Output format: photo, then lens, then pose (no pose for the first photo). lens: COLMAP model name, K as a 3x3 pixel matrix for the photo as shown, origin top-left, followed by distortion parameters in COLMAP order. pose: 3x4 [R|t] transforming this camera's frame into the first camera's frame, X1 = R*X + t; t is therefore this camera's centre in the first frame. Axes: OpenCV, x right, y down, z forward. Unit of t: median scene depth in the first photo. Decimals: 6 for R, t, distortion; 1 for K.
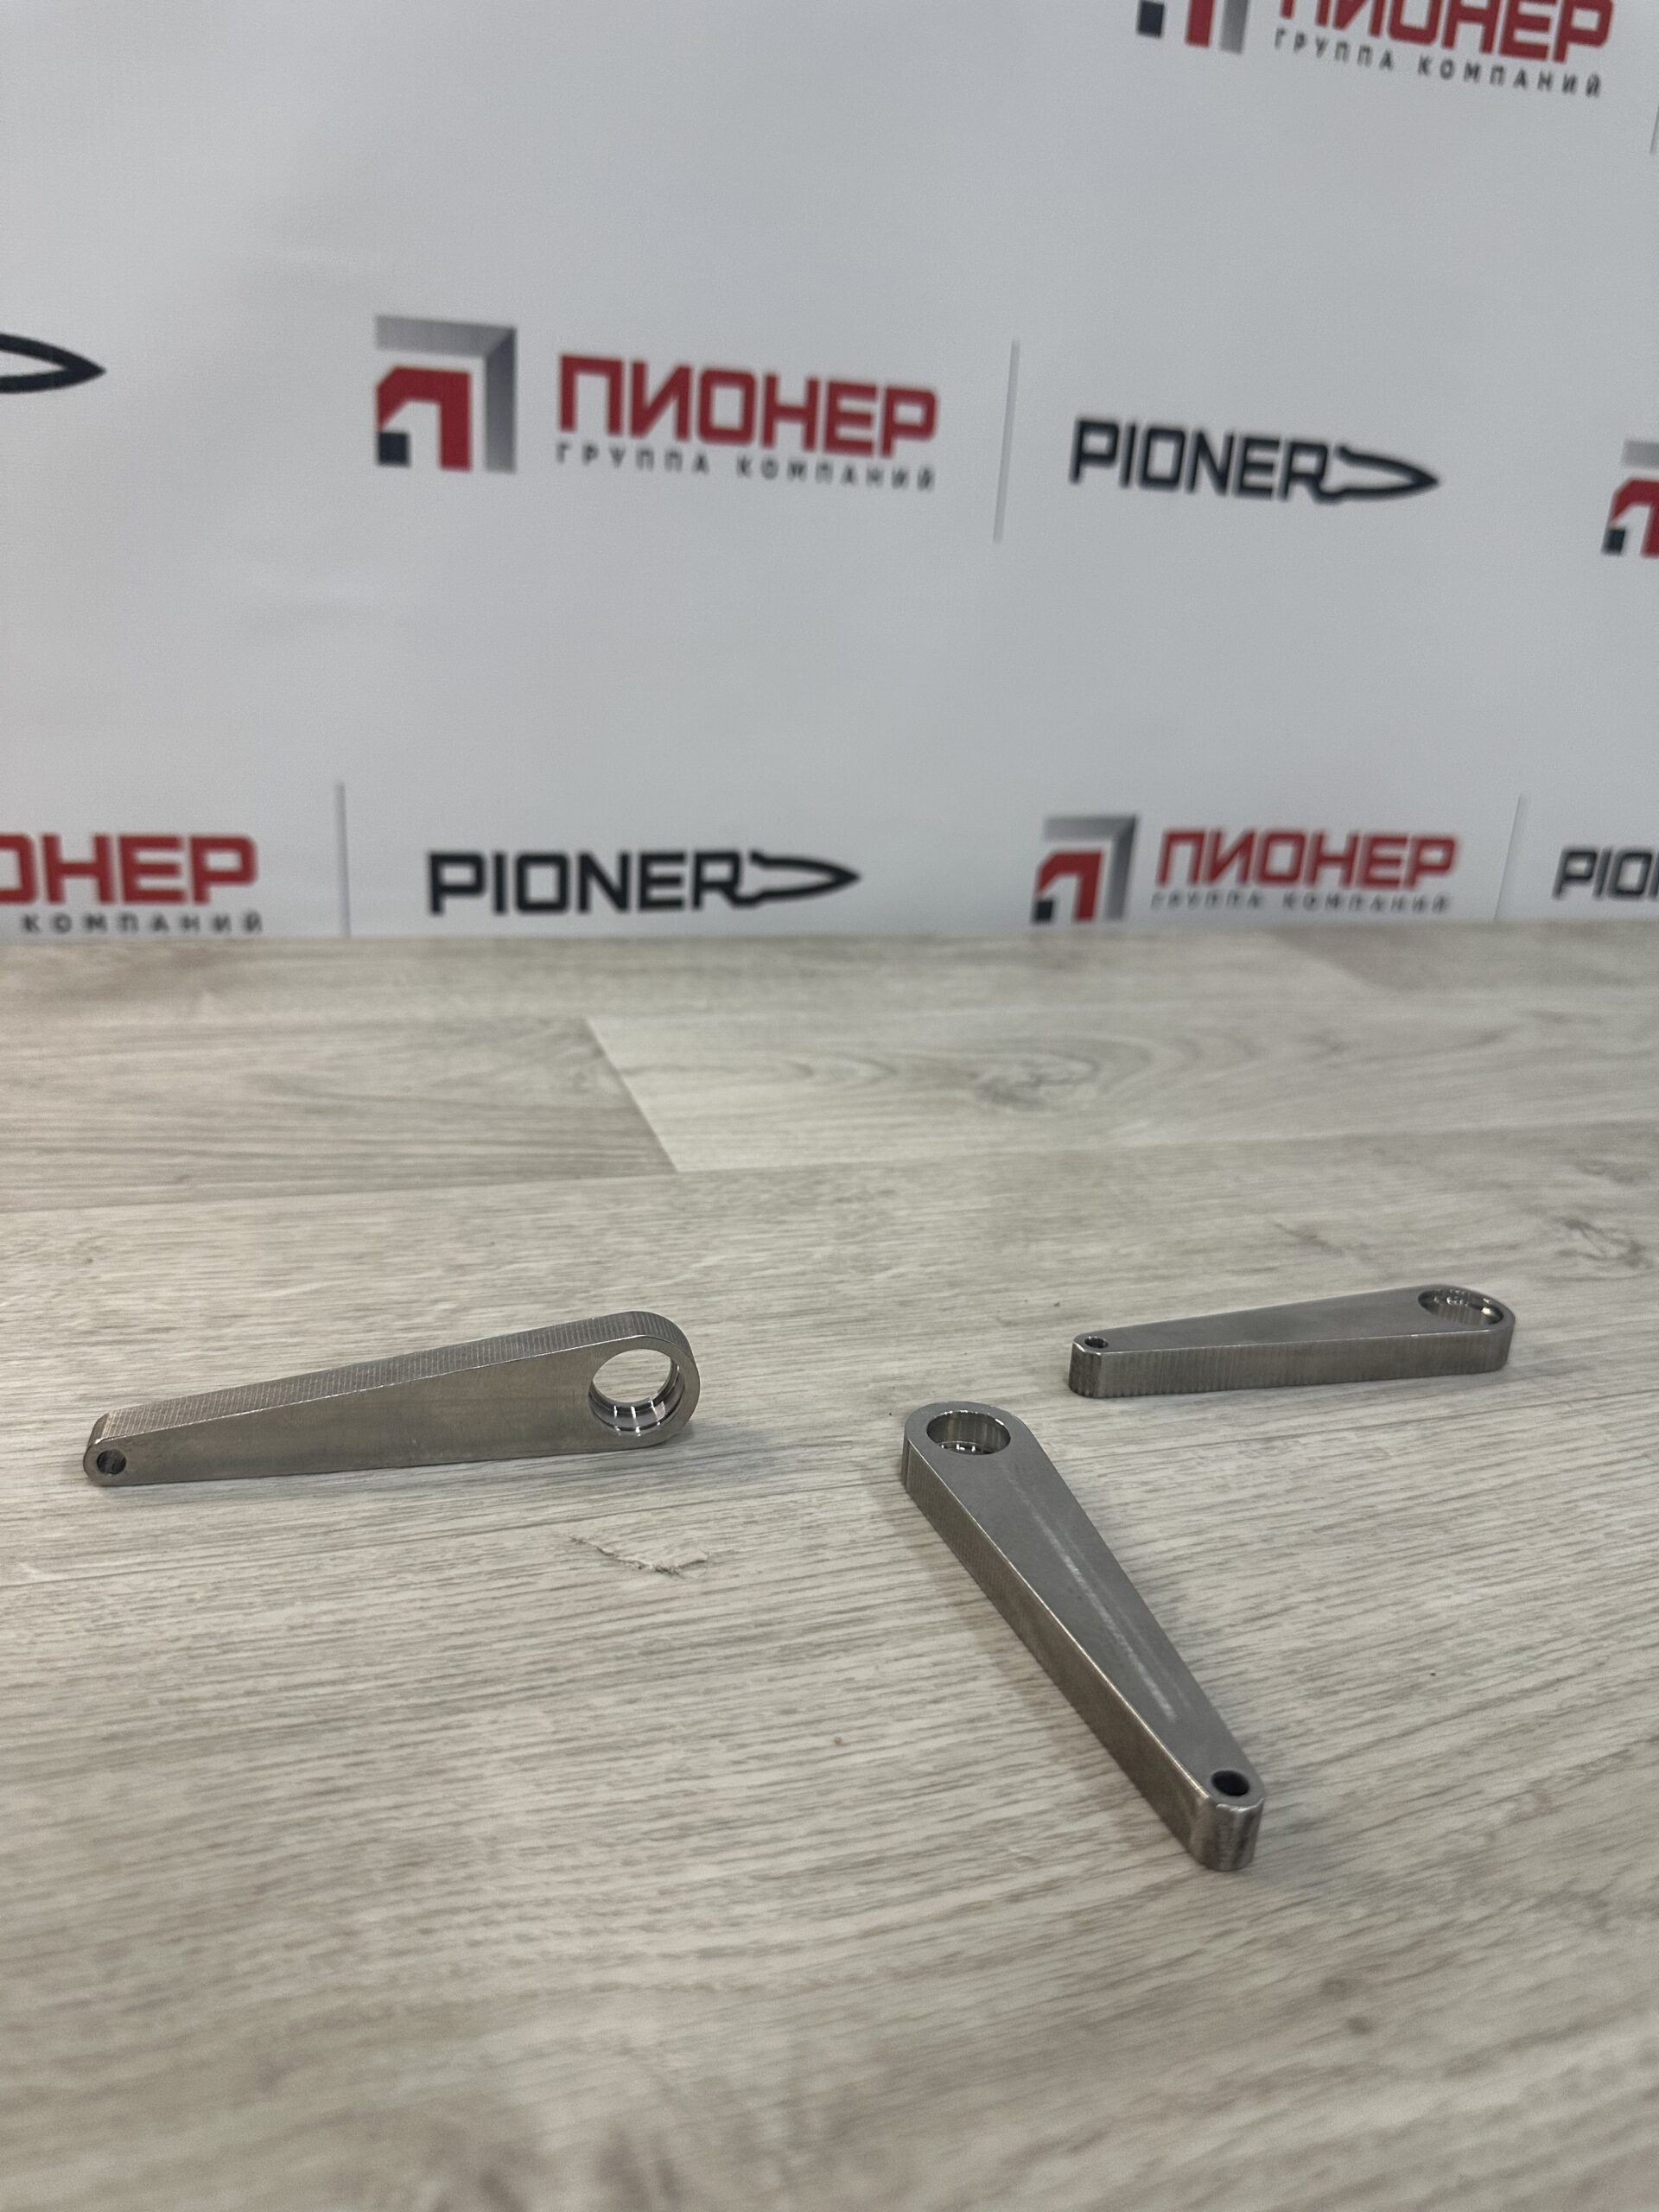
lens RADIAL K [[1636.2, 0, 829.5], [0, 1636.2, 1106.0], [0, 0, 1]] dist [0.173524, -0.444147]
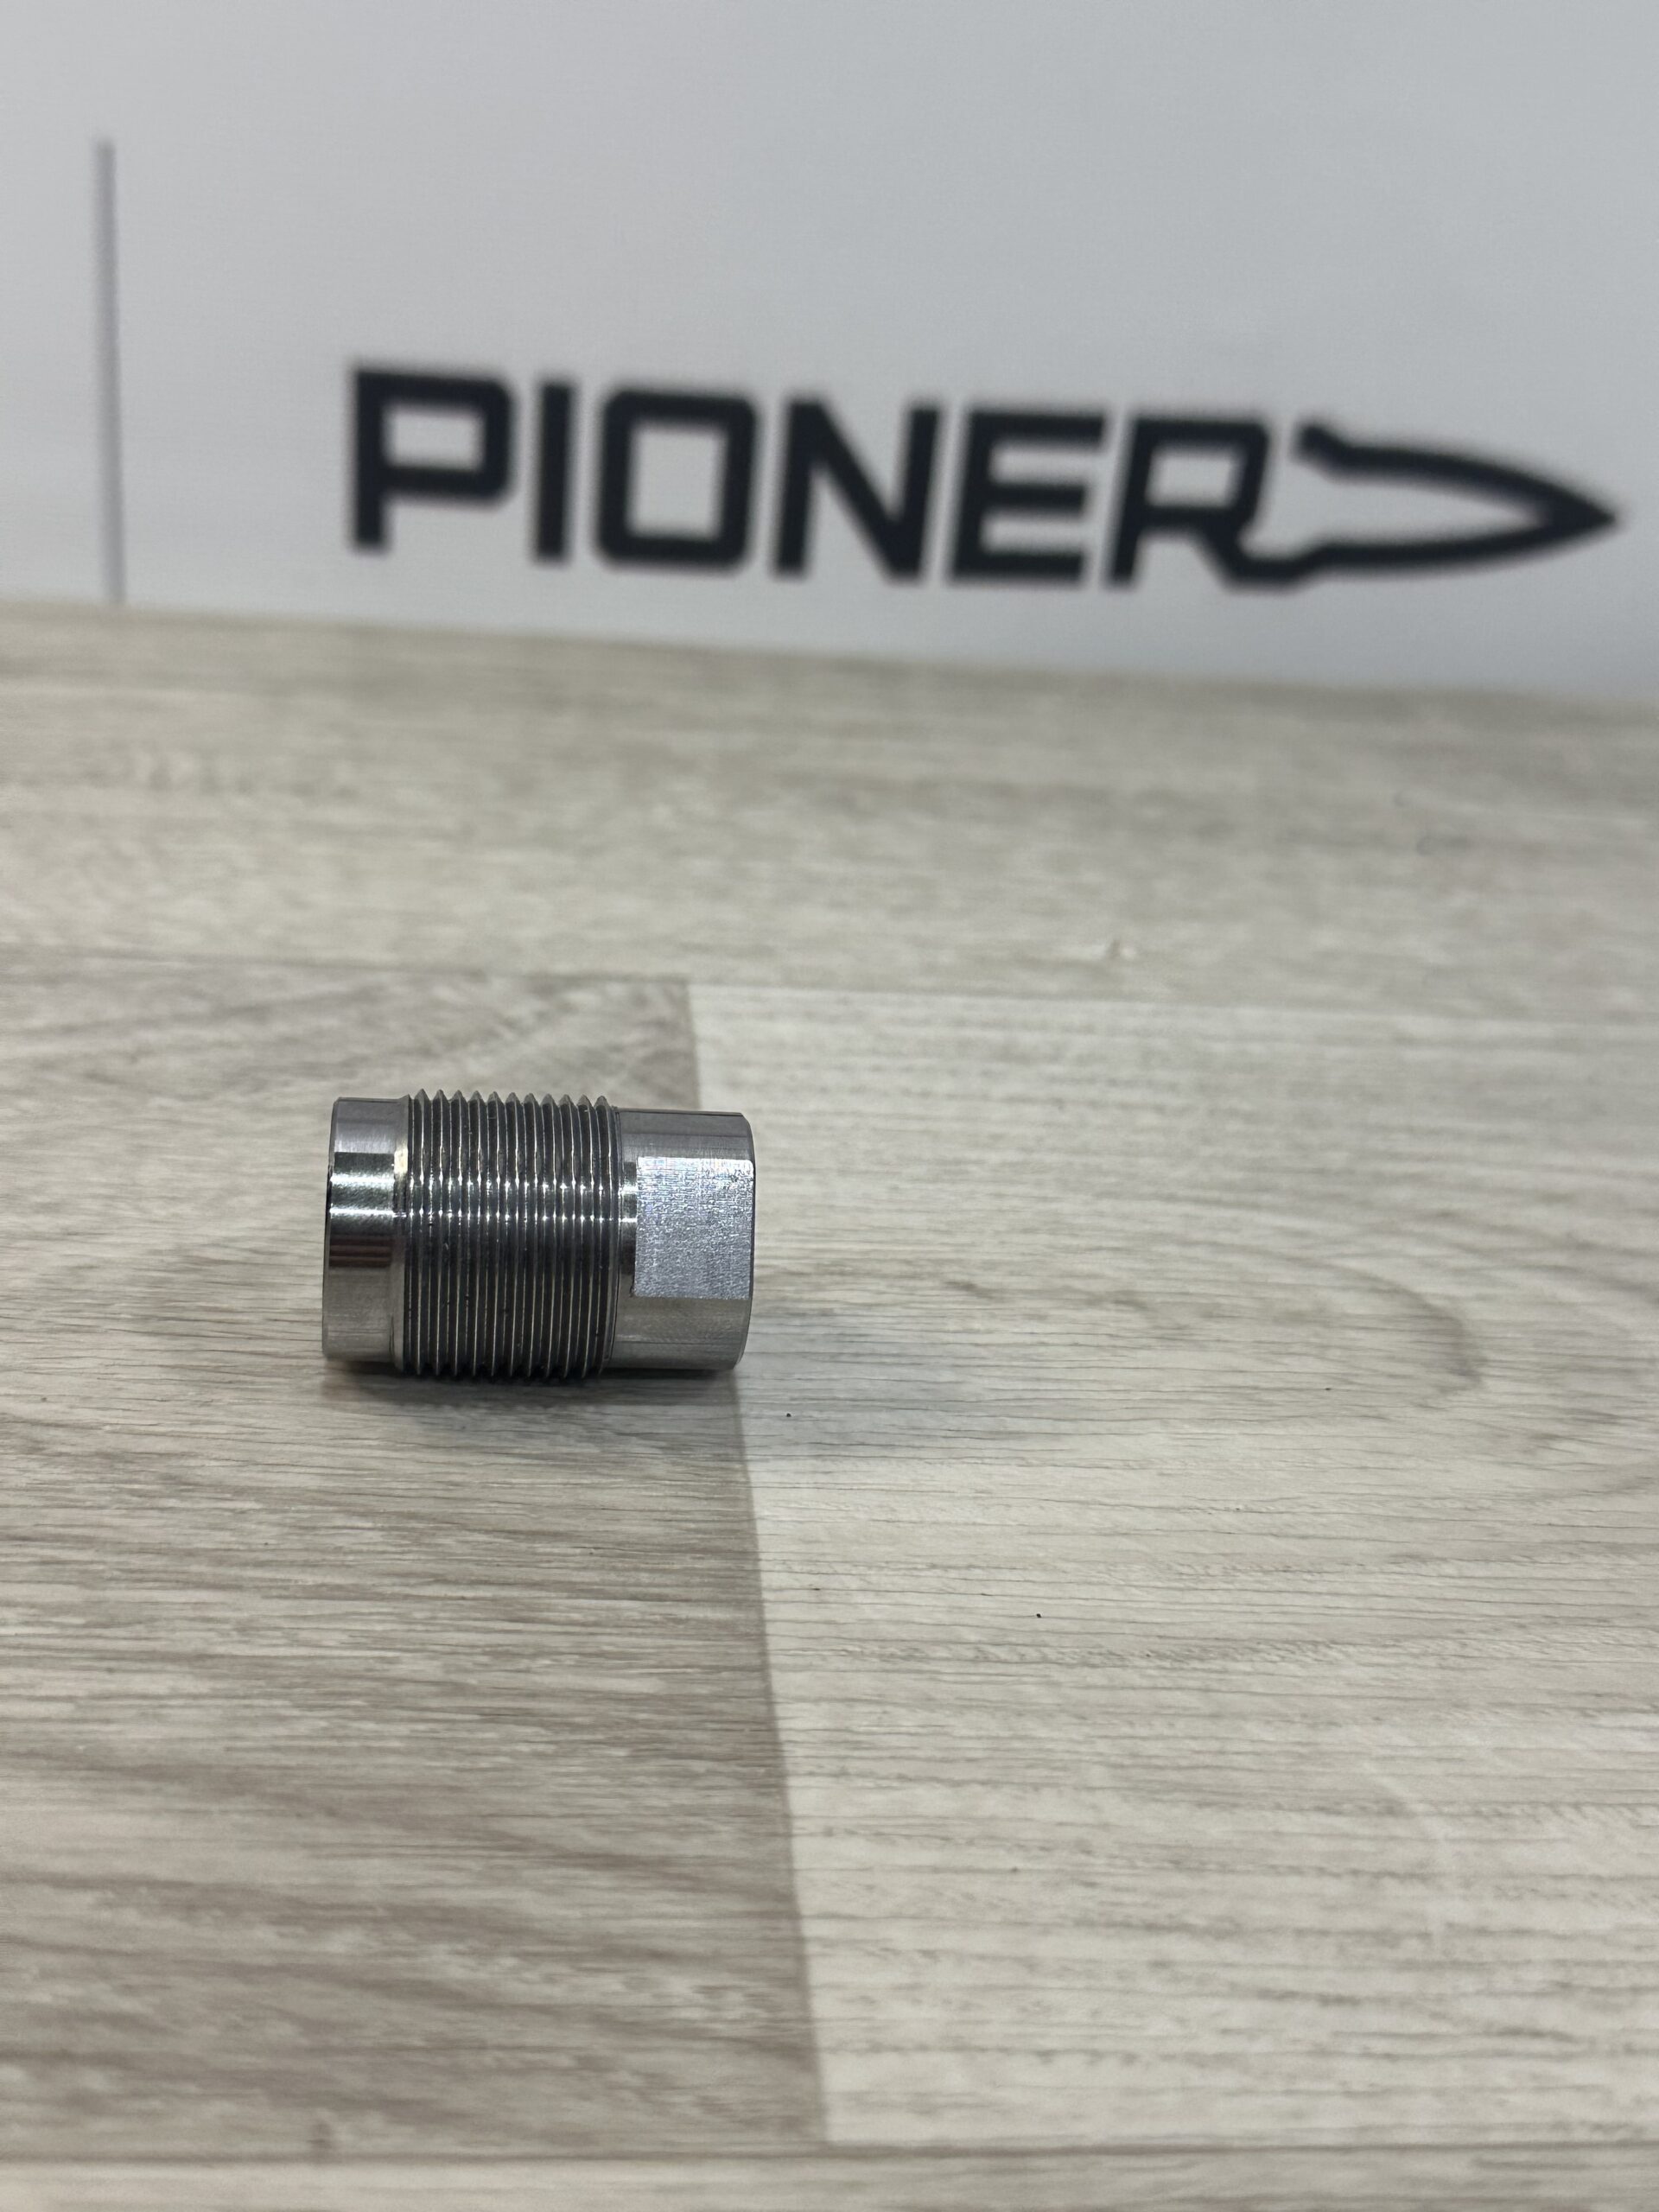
lens RADIAL K [[2601.3, 0, 807.1], [0, 2601.3, 1099.7], [0, 0, 1]] dist [0.201536, -0.586992]
pose [[0.976380, 0.122128, -0.178233, -0.037181], [-0.099430, 0.986360, 0.131181, -0.087621], [0.191823, -0.110360, 0.975205, 0.486637]]
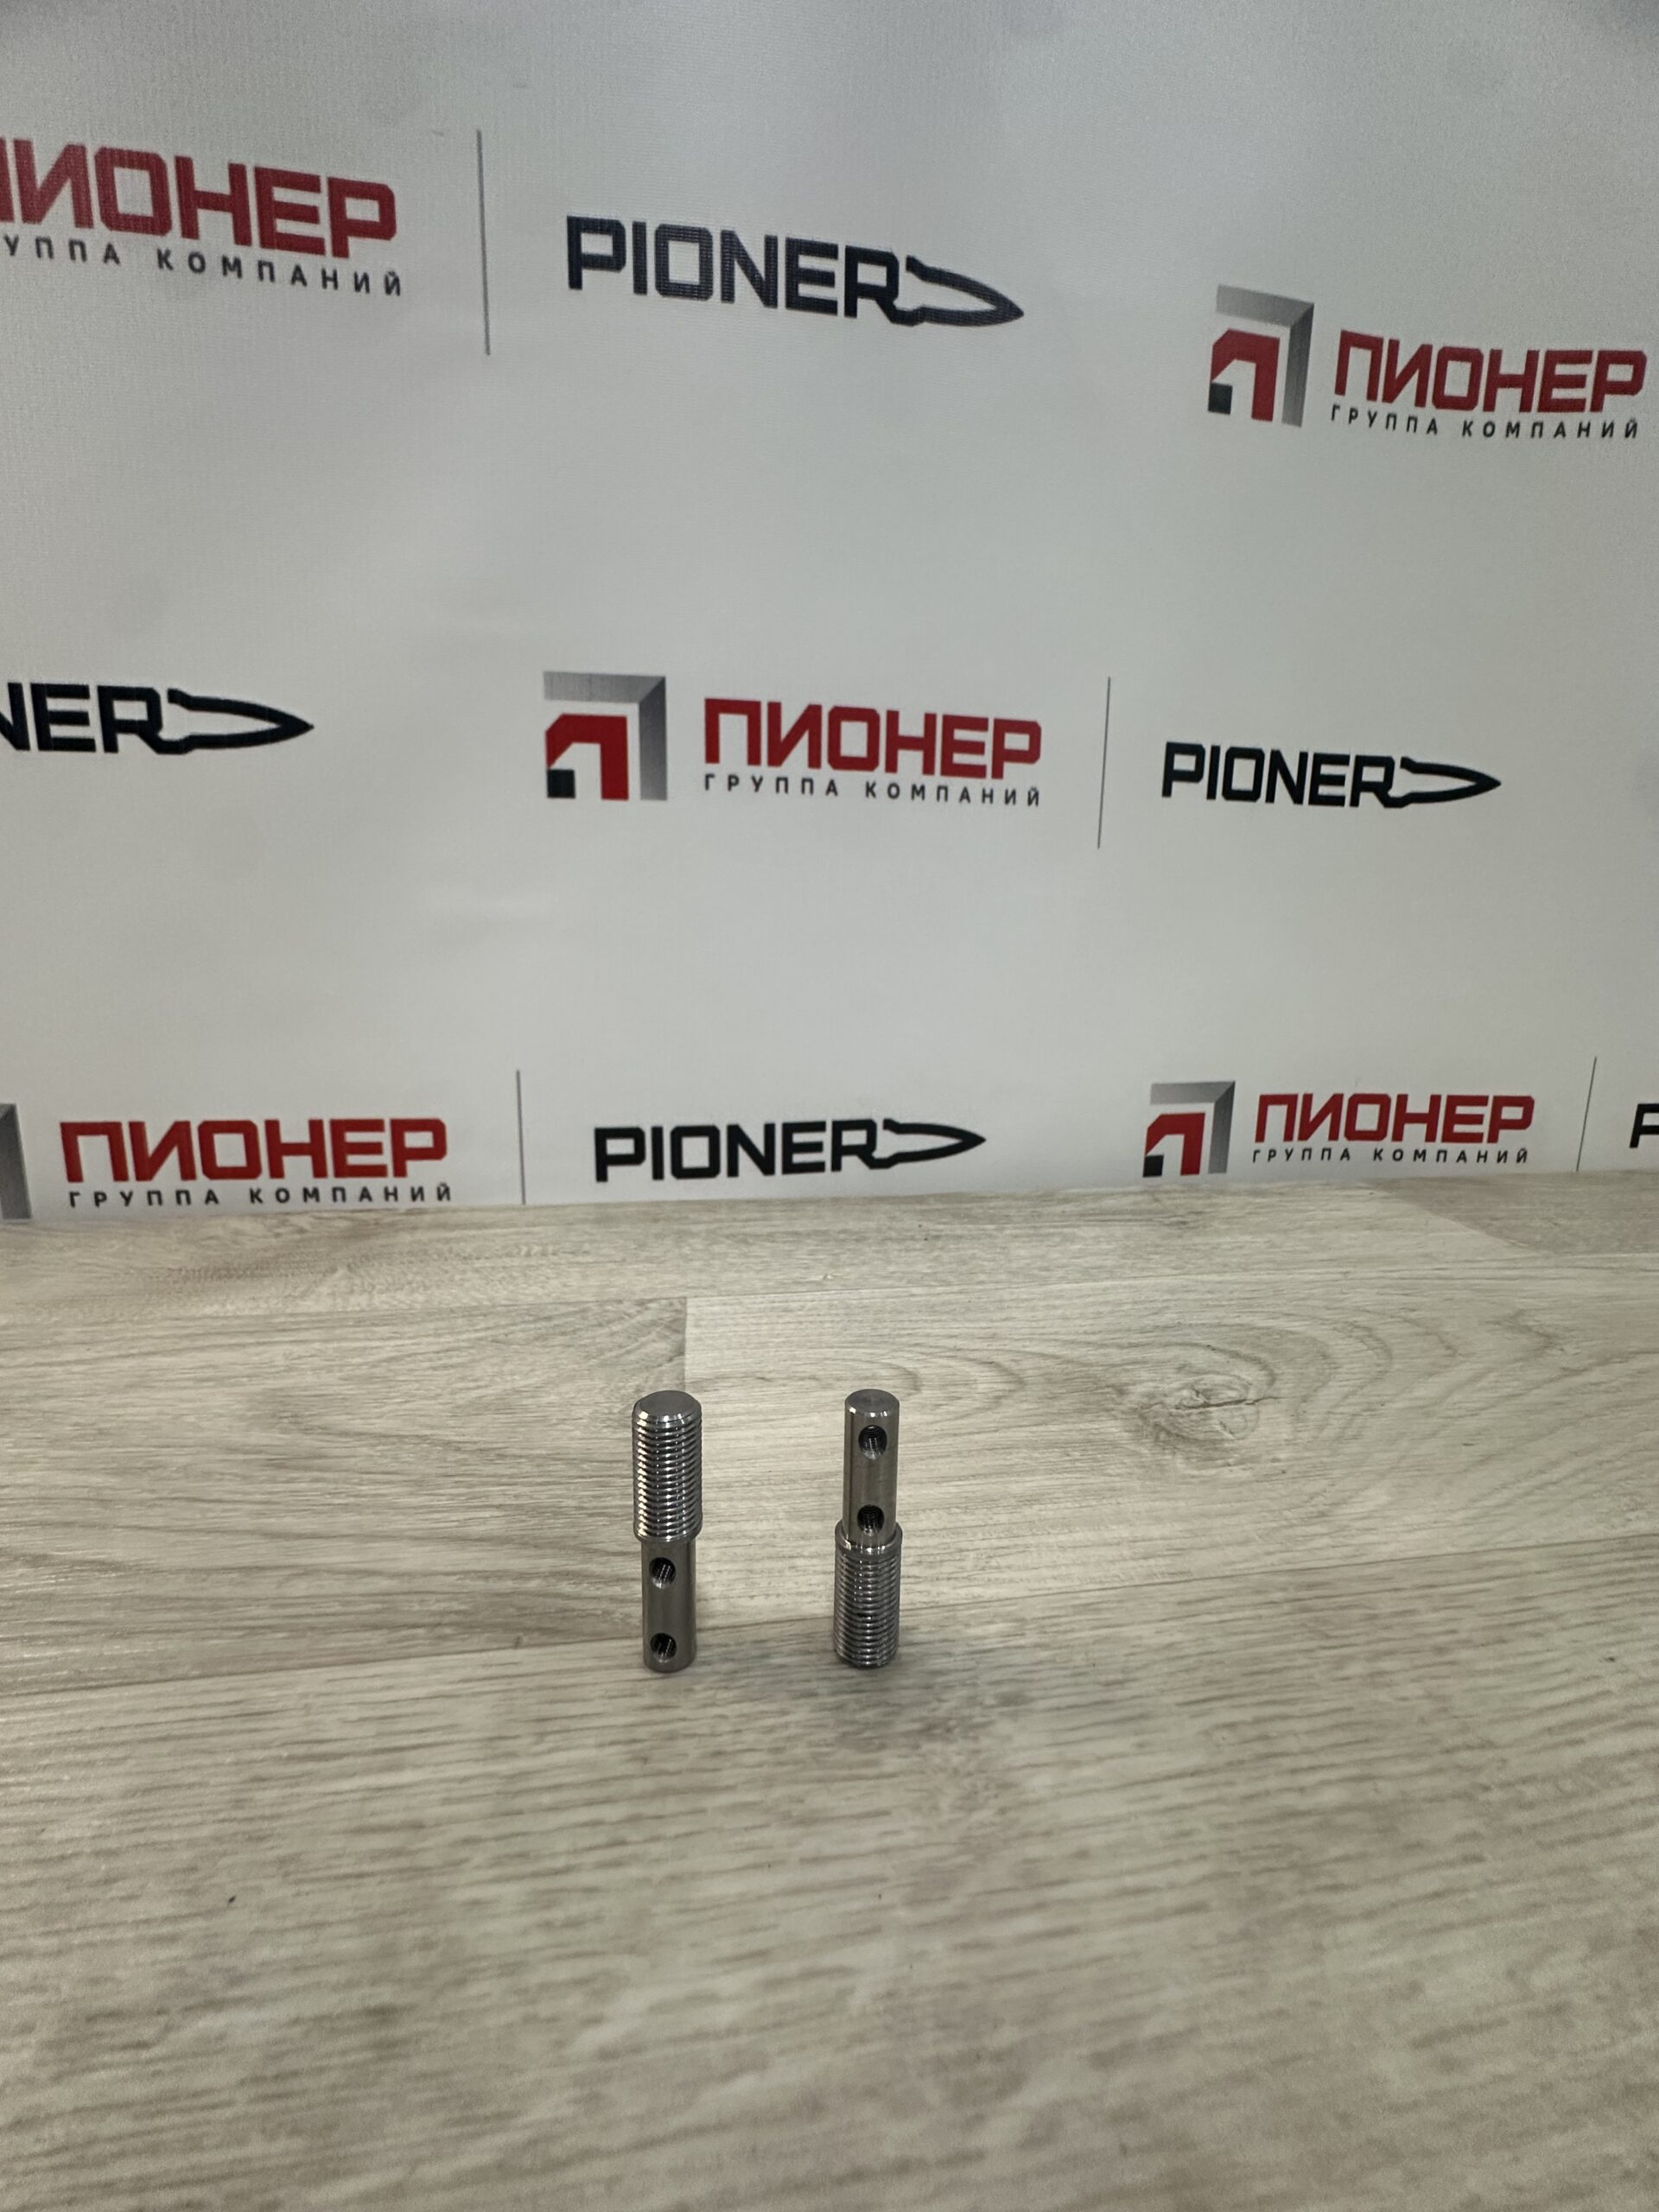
lens RADIAL K [[894.5, 0, 832.0], [0, 894.5, 1100.2], [0, 0, 1]] dist [-0.010741, 0.004210]
pose [[0.985986, -0.022221, -0.165339, 0.019548], [-0.005970, 0.985754, -0.168085, -0.072290], [0.166719, 0.166717, 0.971808, 0.443255]]
